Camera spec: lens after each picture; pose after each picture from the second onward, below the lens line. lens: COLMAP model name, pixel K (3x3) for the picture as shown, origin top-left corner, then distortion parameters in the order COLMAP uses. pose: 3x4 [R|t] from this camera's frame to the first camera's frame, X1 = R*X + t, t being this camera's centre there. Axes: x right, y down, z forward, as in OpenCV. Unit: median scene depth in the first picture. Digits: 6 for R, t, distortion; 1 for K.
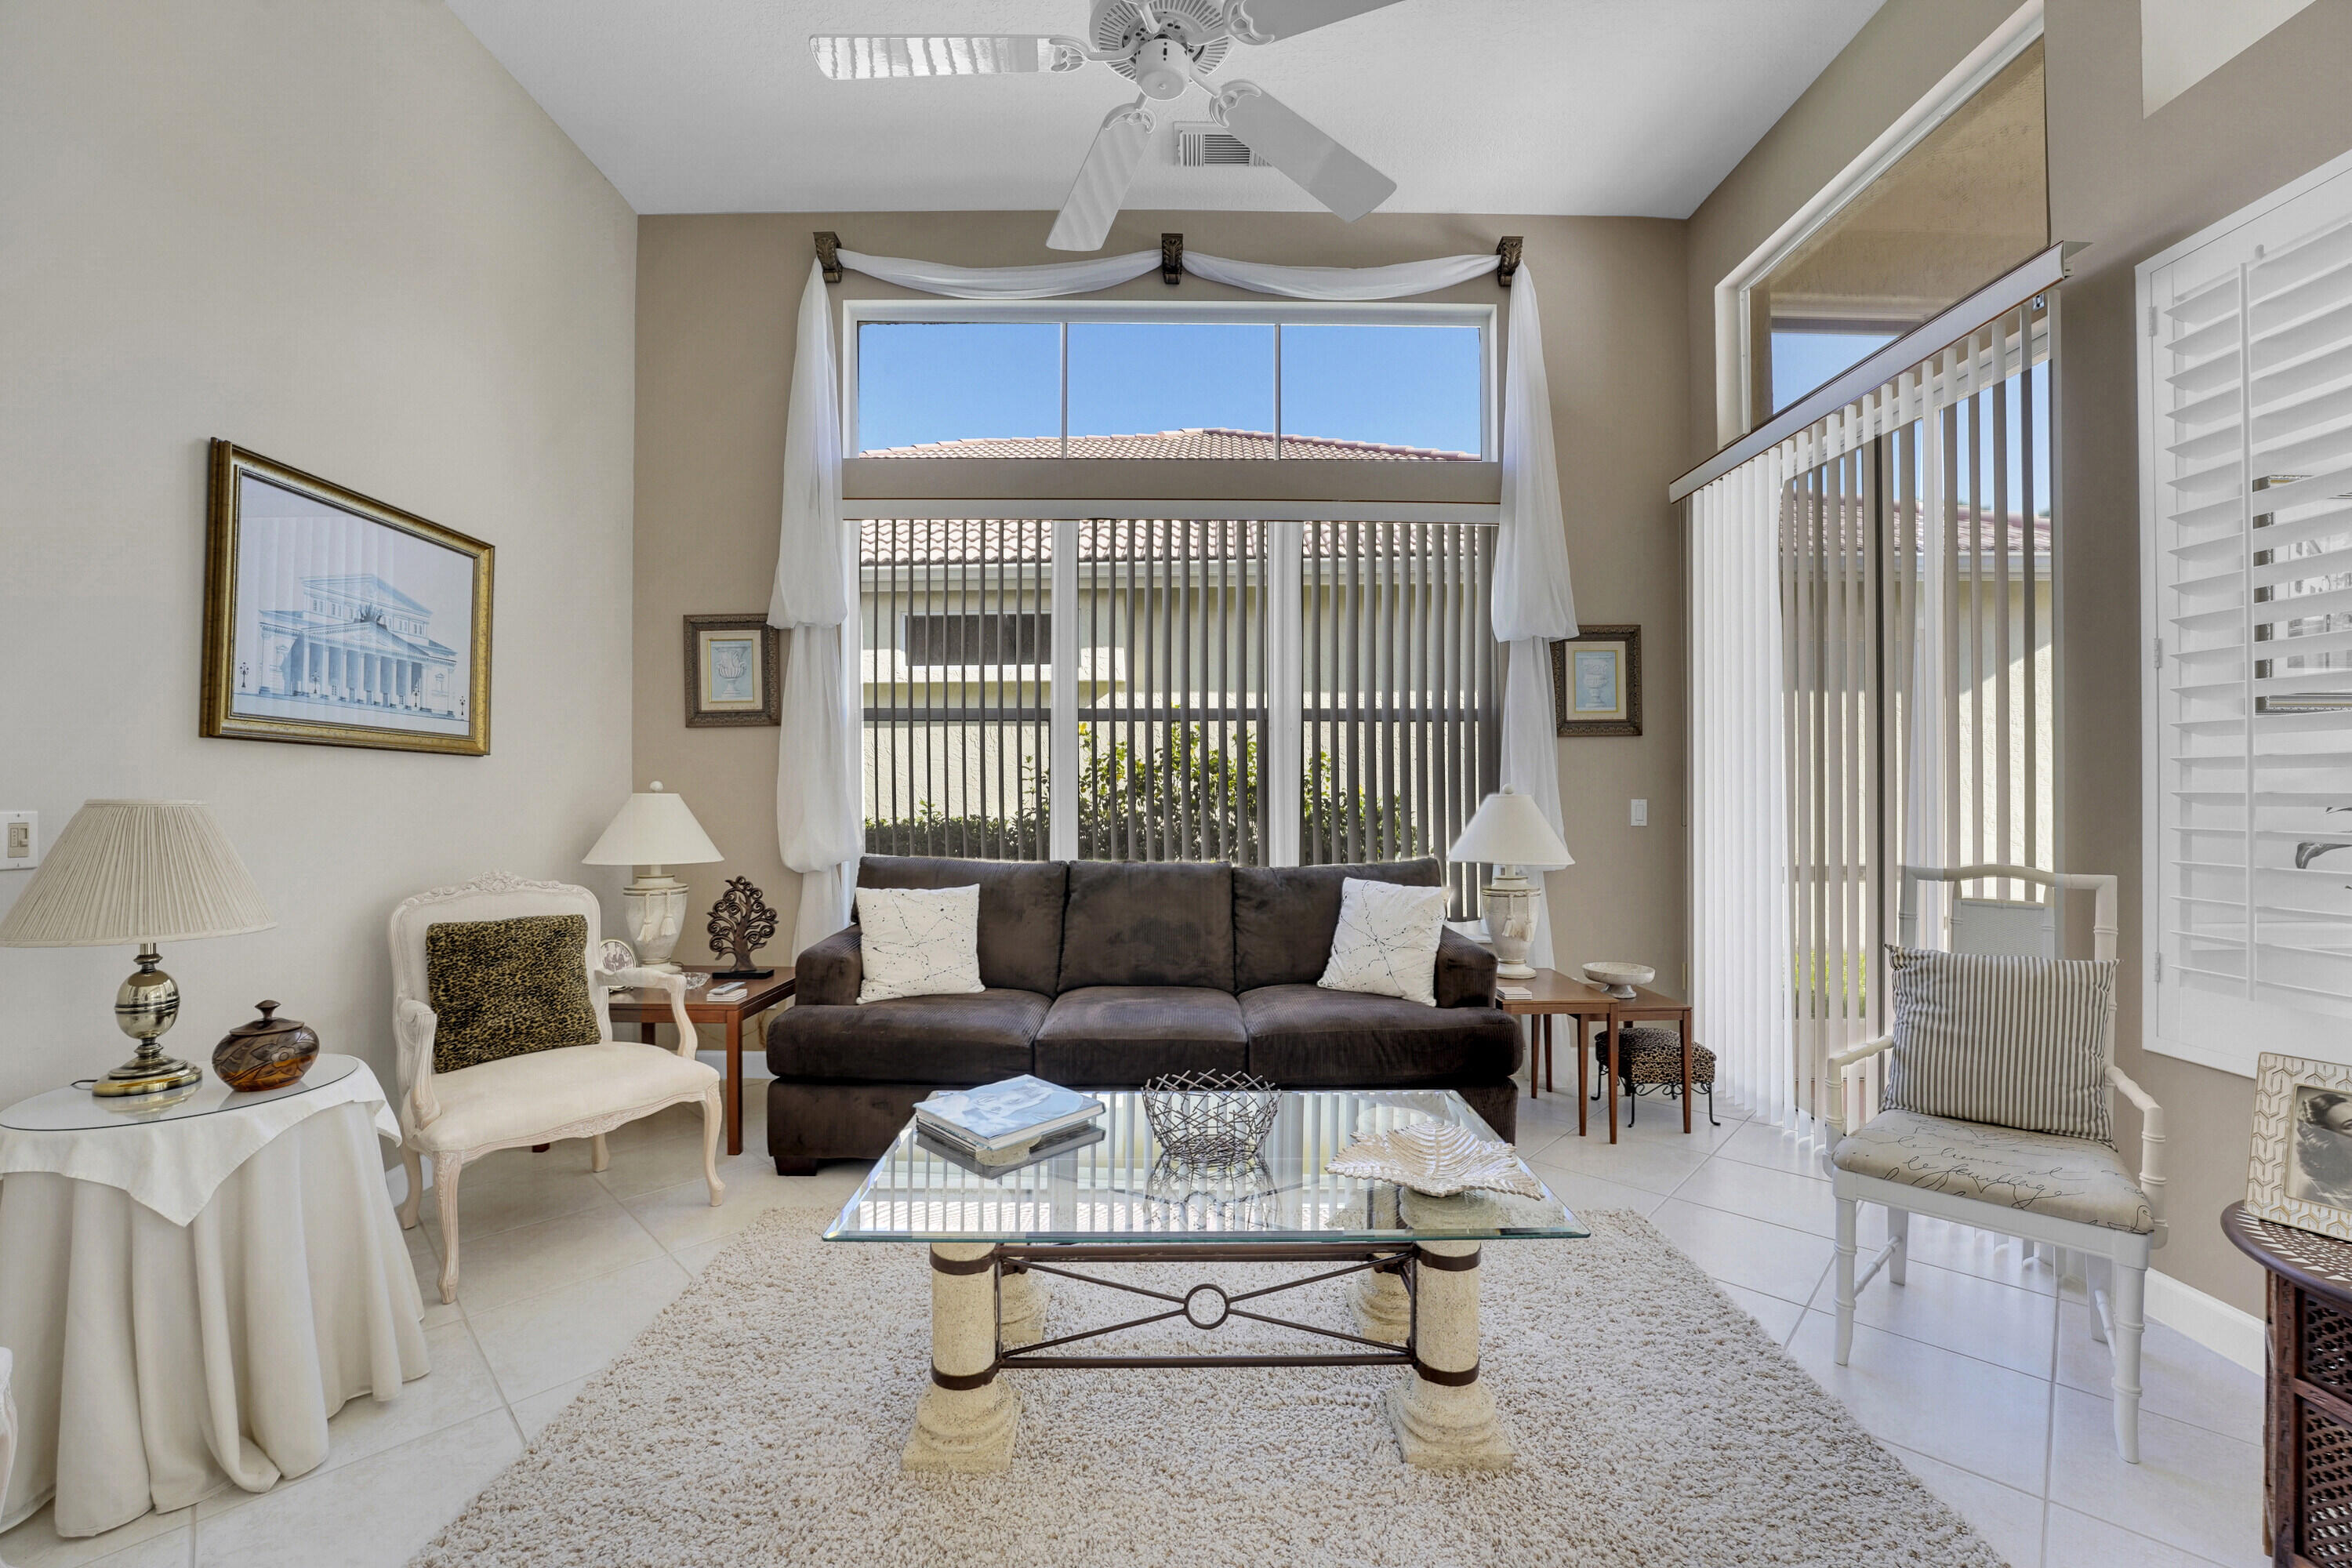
lens RADIAL K [[958.2, 0, 1175.9], [0, 958.2, 785.7], [0, 0, 1]] dist [-0.025019, 0.000944]
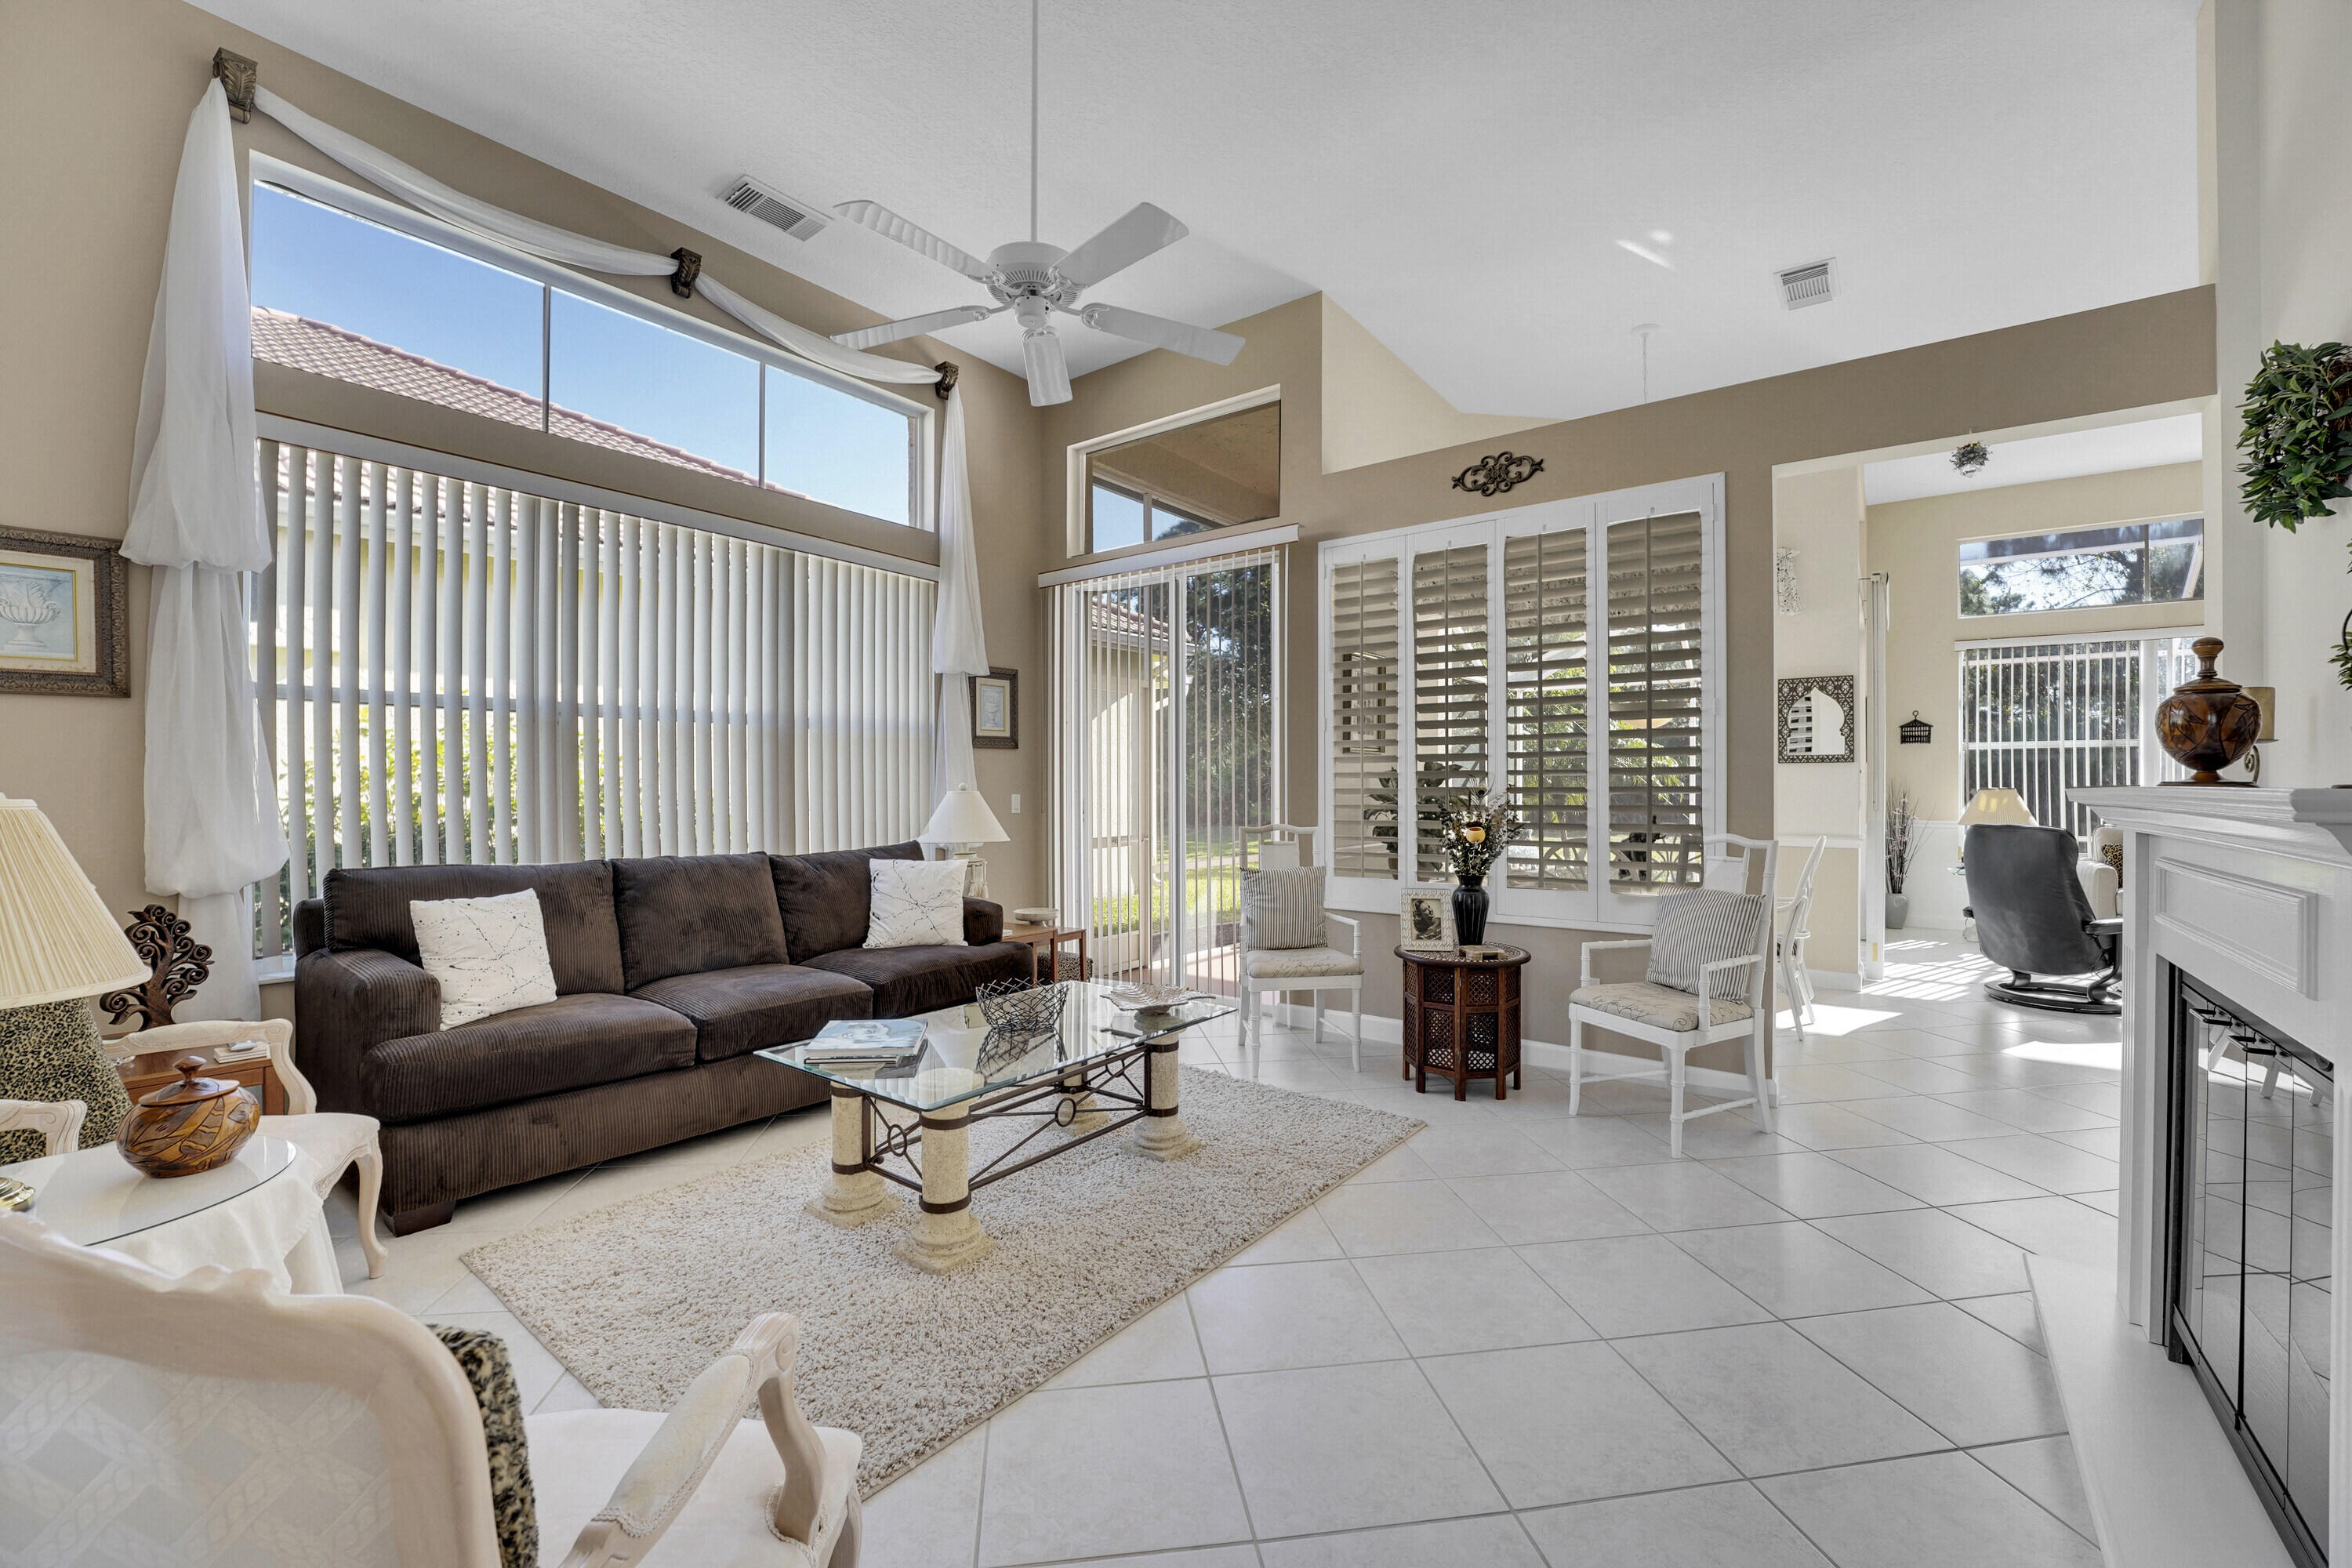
lens RADIAL K [[958.2, 0, 1177.7], [0, 958.2, 788.7], [0, 0, 1]] dist [-0.025019, 0.000944]
pose [[0.609012, -0.001351, 0.793160, -0.550699], [0.000589, 0.999999, 0.001252, 0.005332], [-0.793161, -0.000295, 0.609012, -0.054081]]
